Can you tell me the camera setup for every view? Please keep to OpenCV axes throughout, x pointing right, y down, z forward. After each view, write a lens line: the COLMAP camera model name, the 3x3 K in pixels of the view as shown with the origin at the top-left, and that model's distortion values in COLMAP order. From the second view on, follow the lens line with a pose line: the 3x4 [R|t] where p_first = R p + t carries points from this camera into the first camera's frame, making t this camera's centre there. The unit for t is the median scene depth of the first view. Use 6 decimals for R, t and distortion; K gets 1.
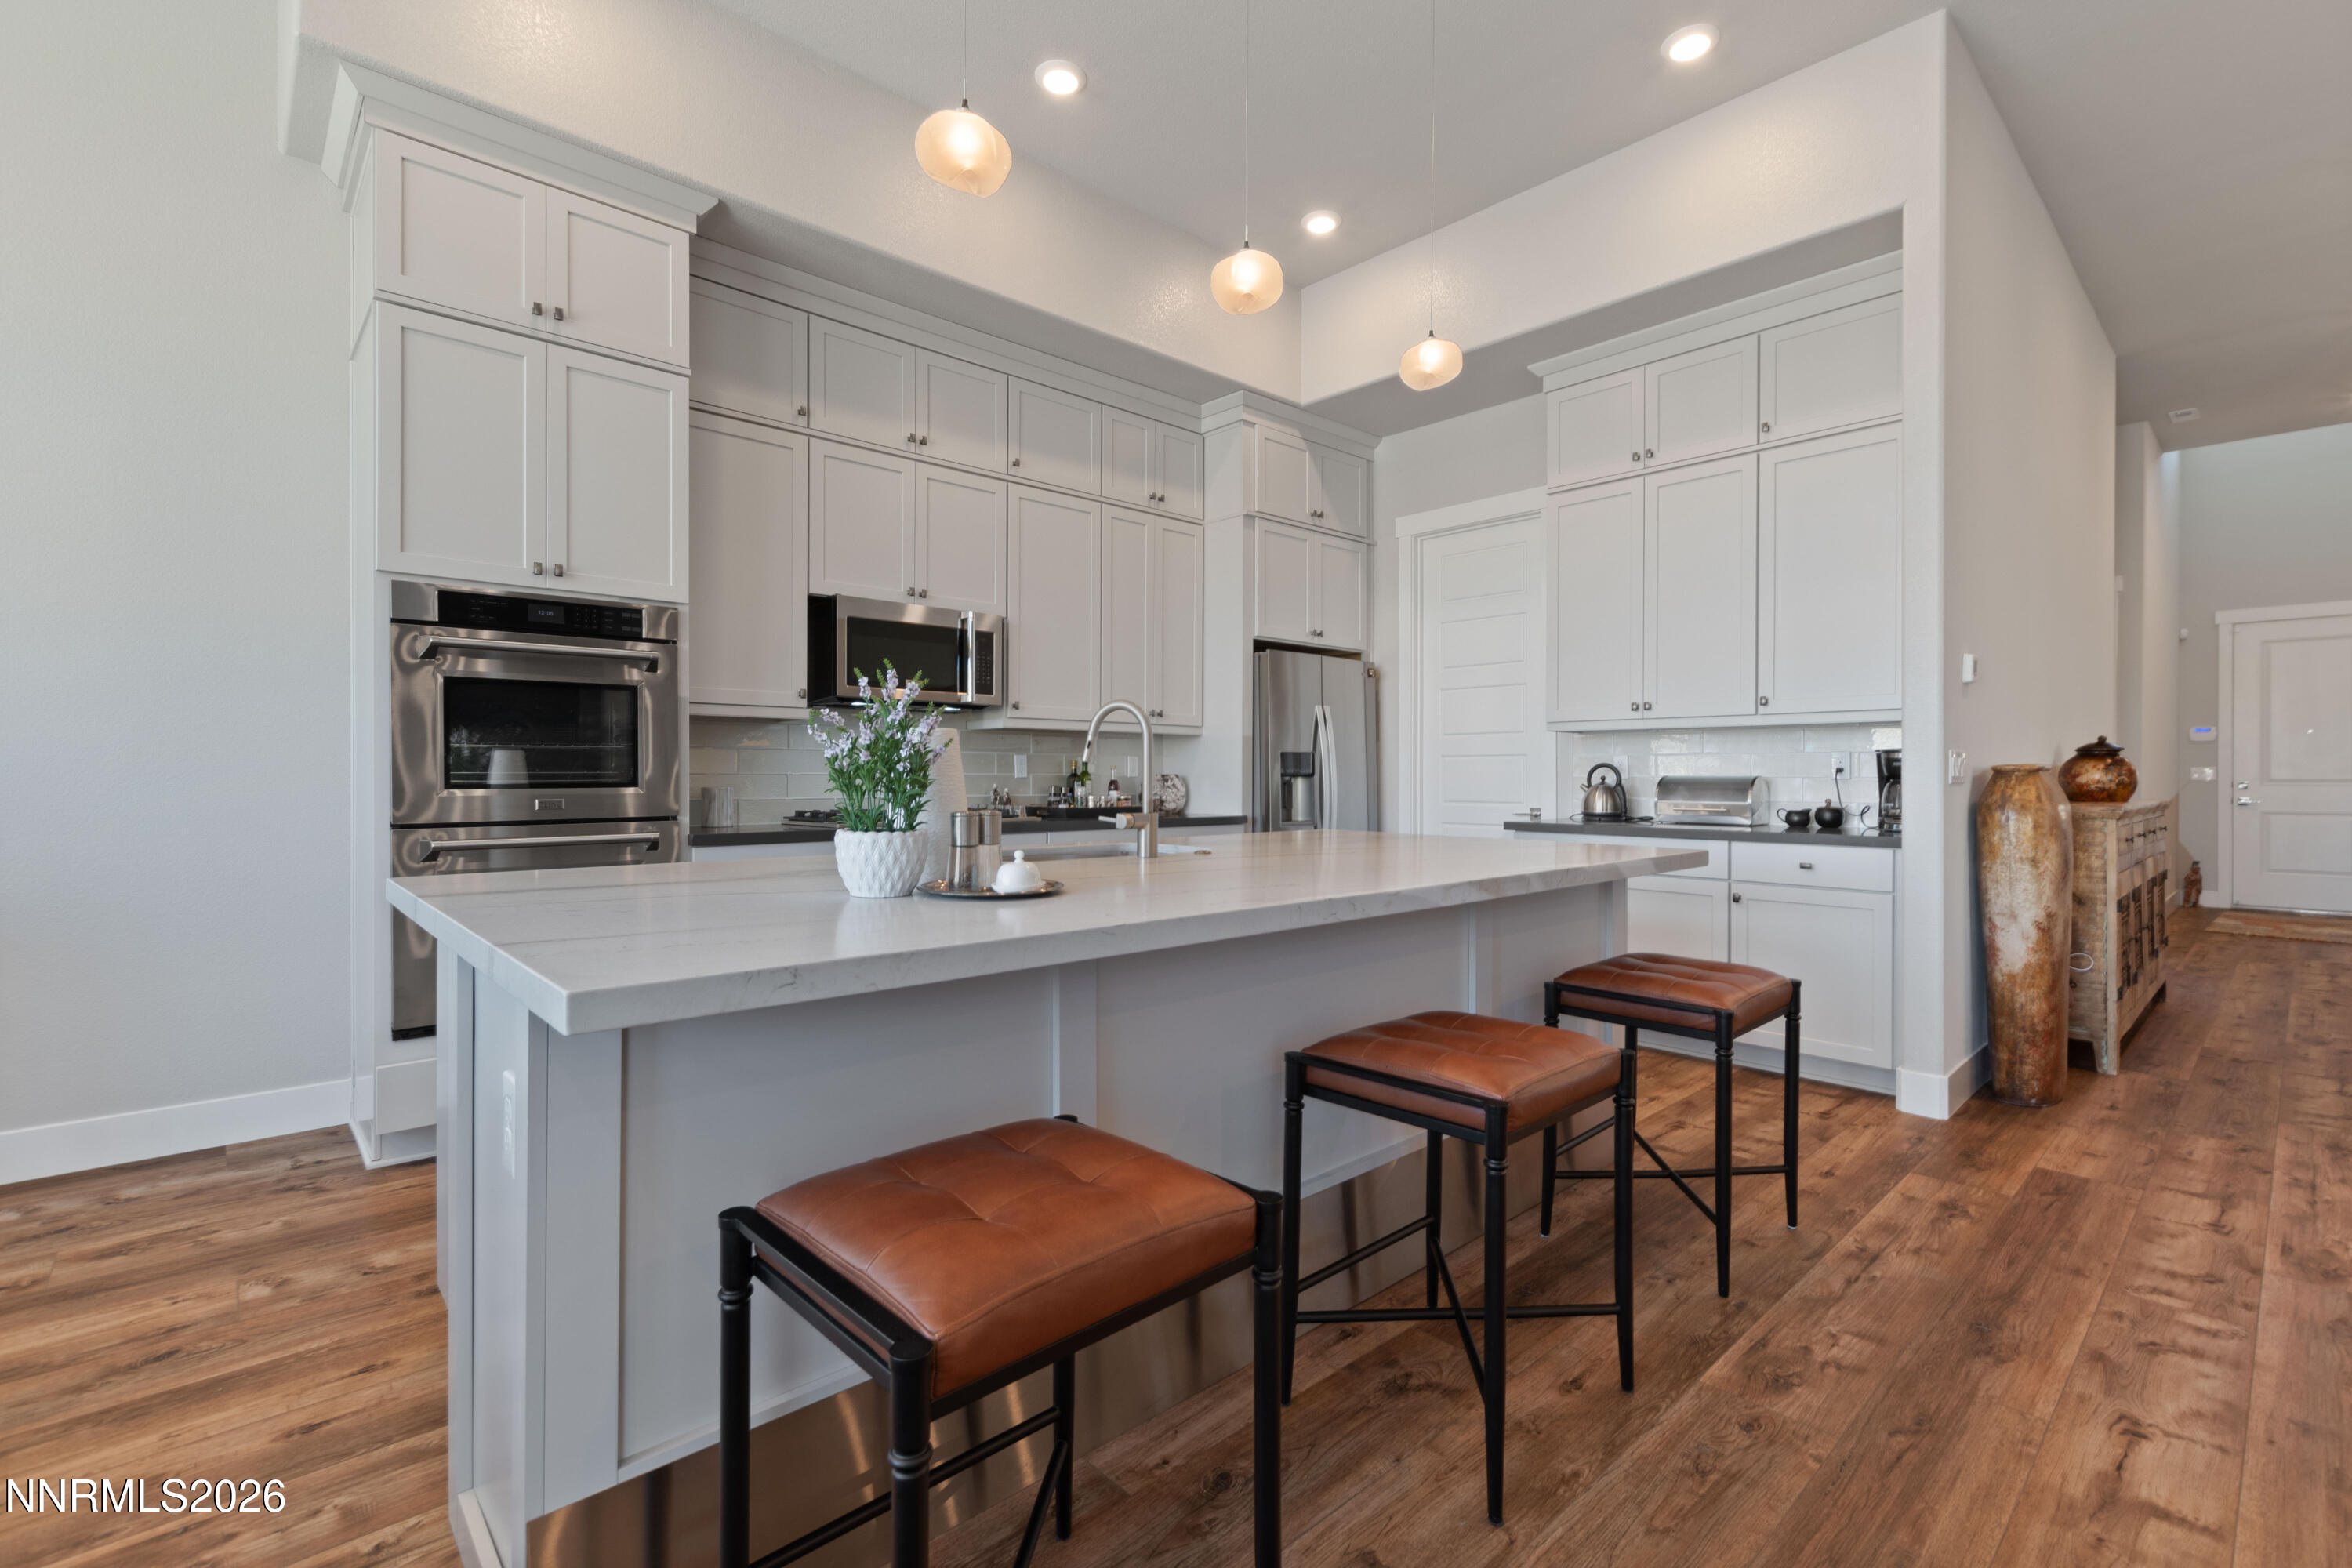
lens RADIAL K [[1022.2, 0, 1227.3], [0, 1022.2, 776.2], [0, 0, 1]] dist [0.004705, -0.000437]
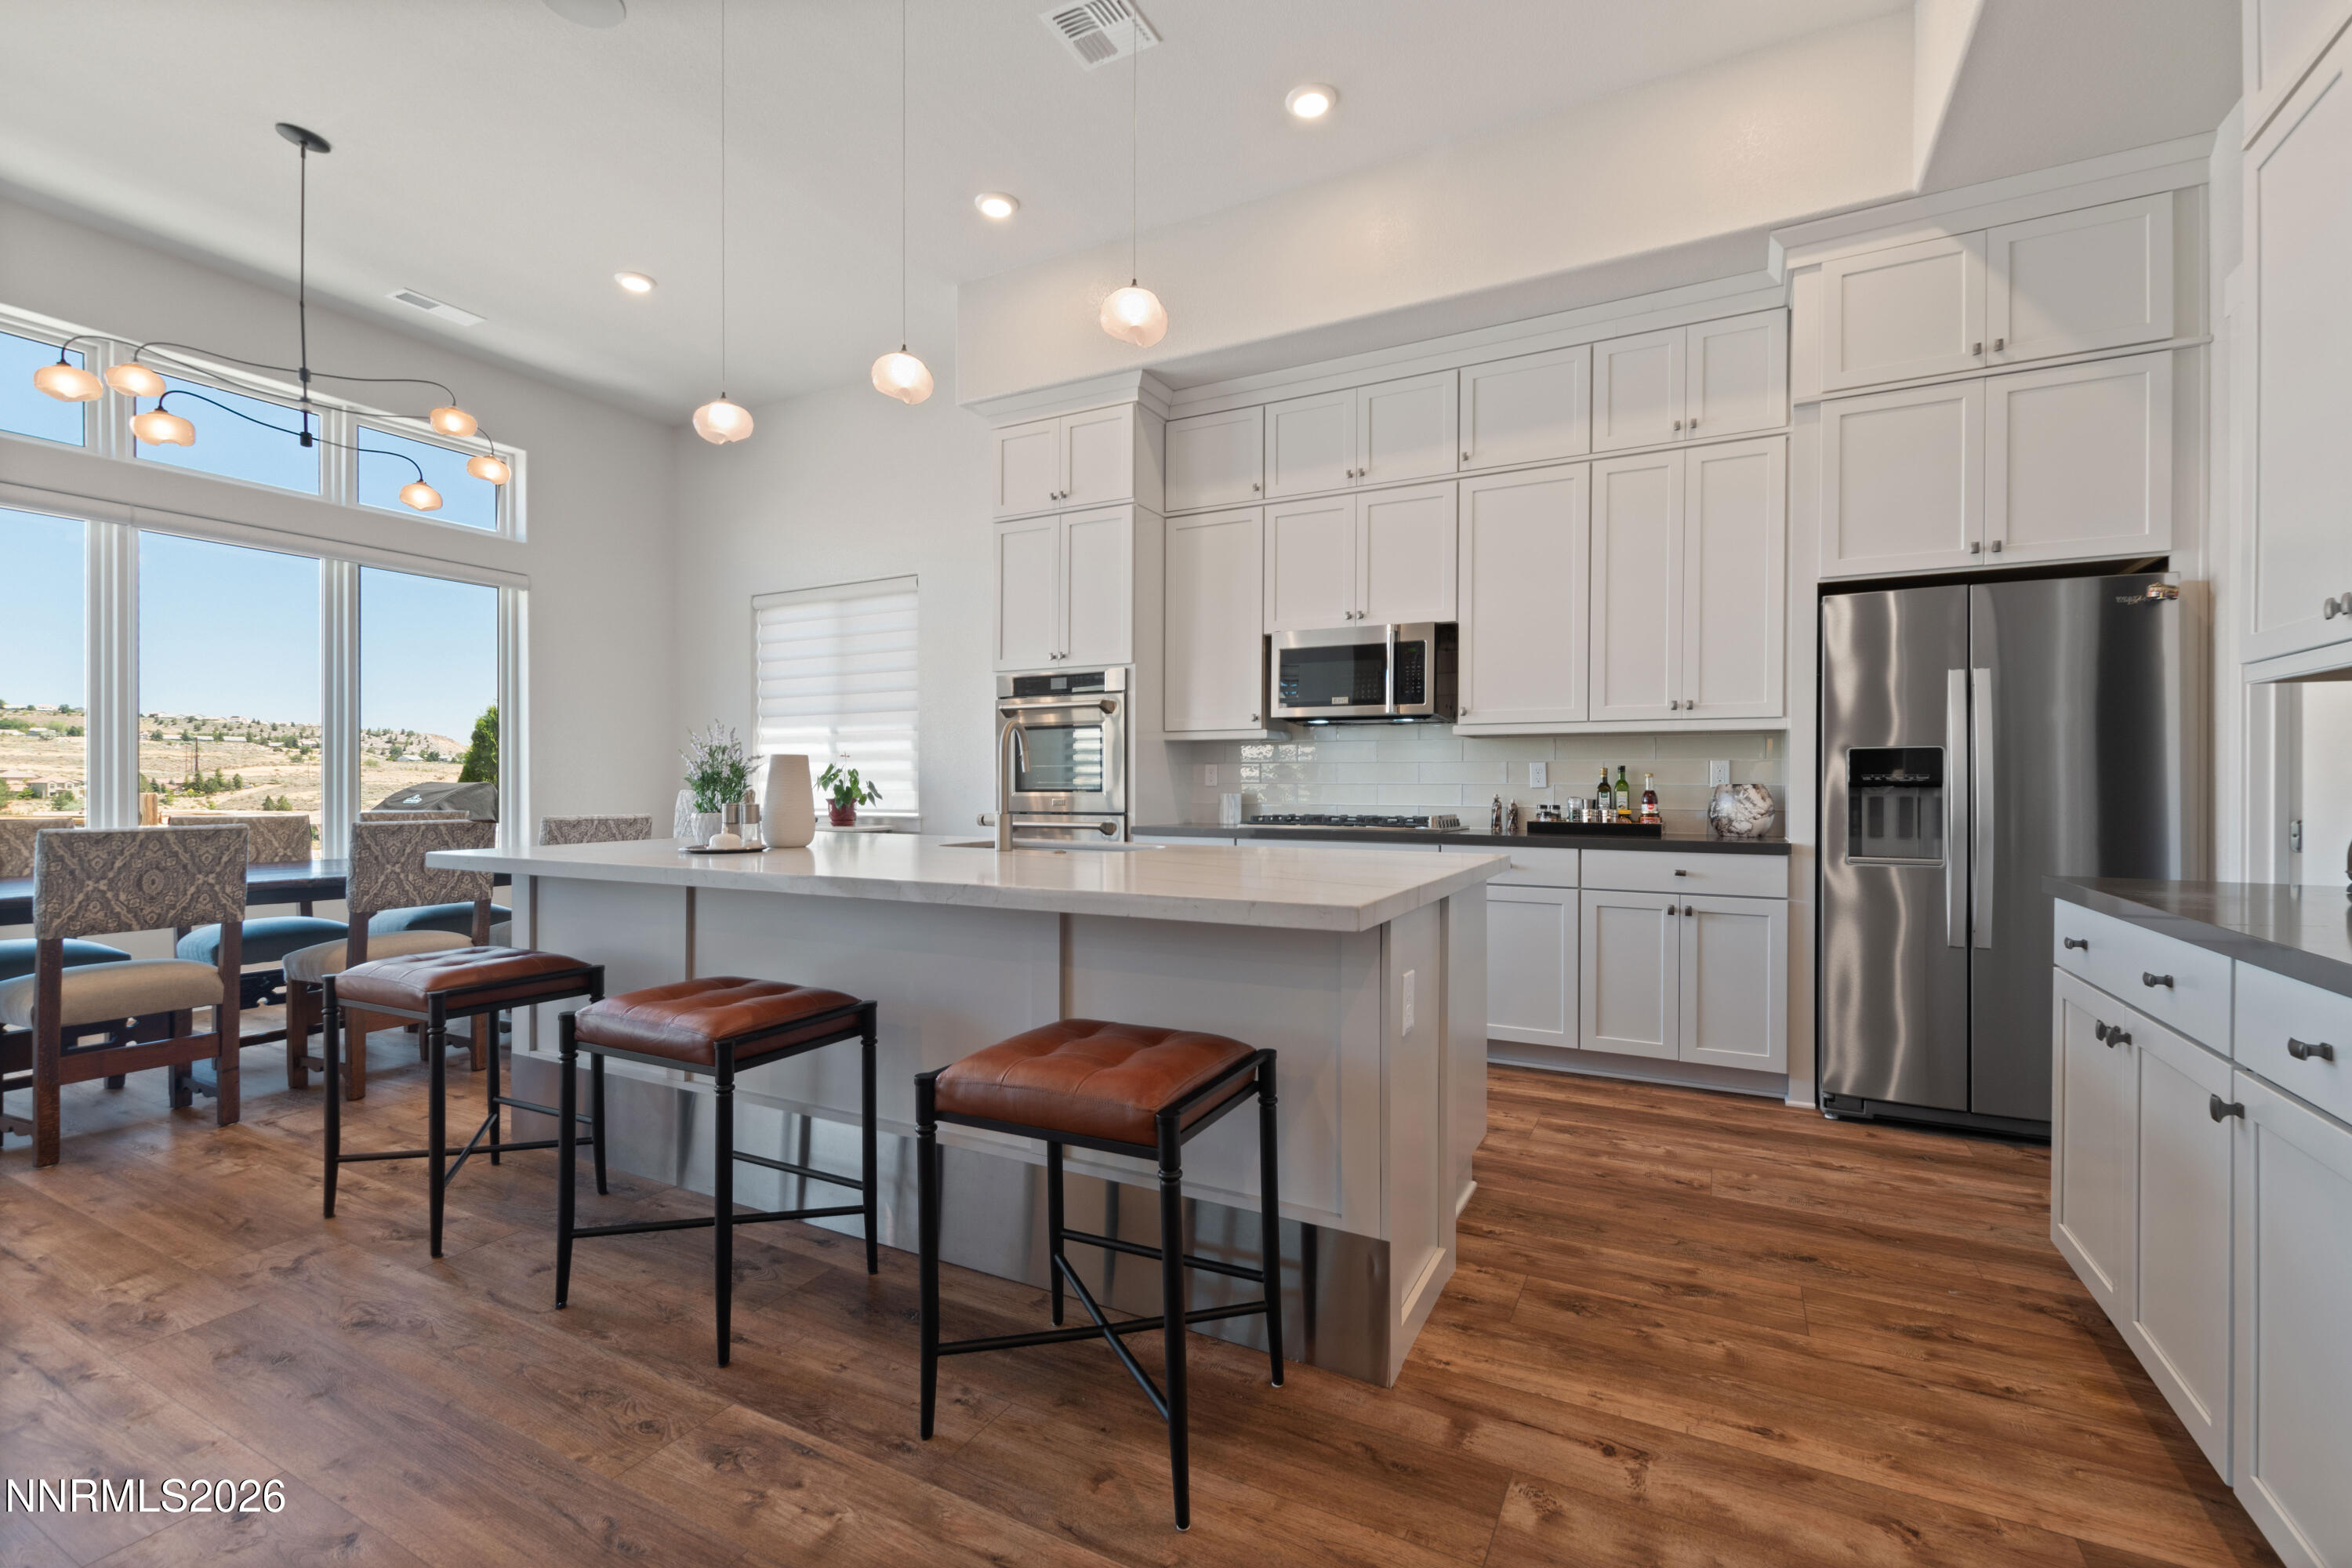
lens RADIAL K [[1022.2, 0, 1167.3], [0, 1022.2, 787.2], [0, 0, 1]] dist [0.004705, -0.000437]
pose [[0.324945, 0.000437, -0.945733, 0.650924], [-0.001894, 0.999998, -0.000189, 0.002145], [0.945731, 0.001853, 0.324945, 0.461662]]
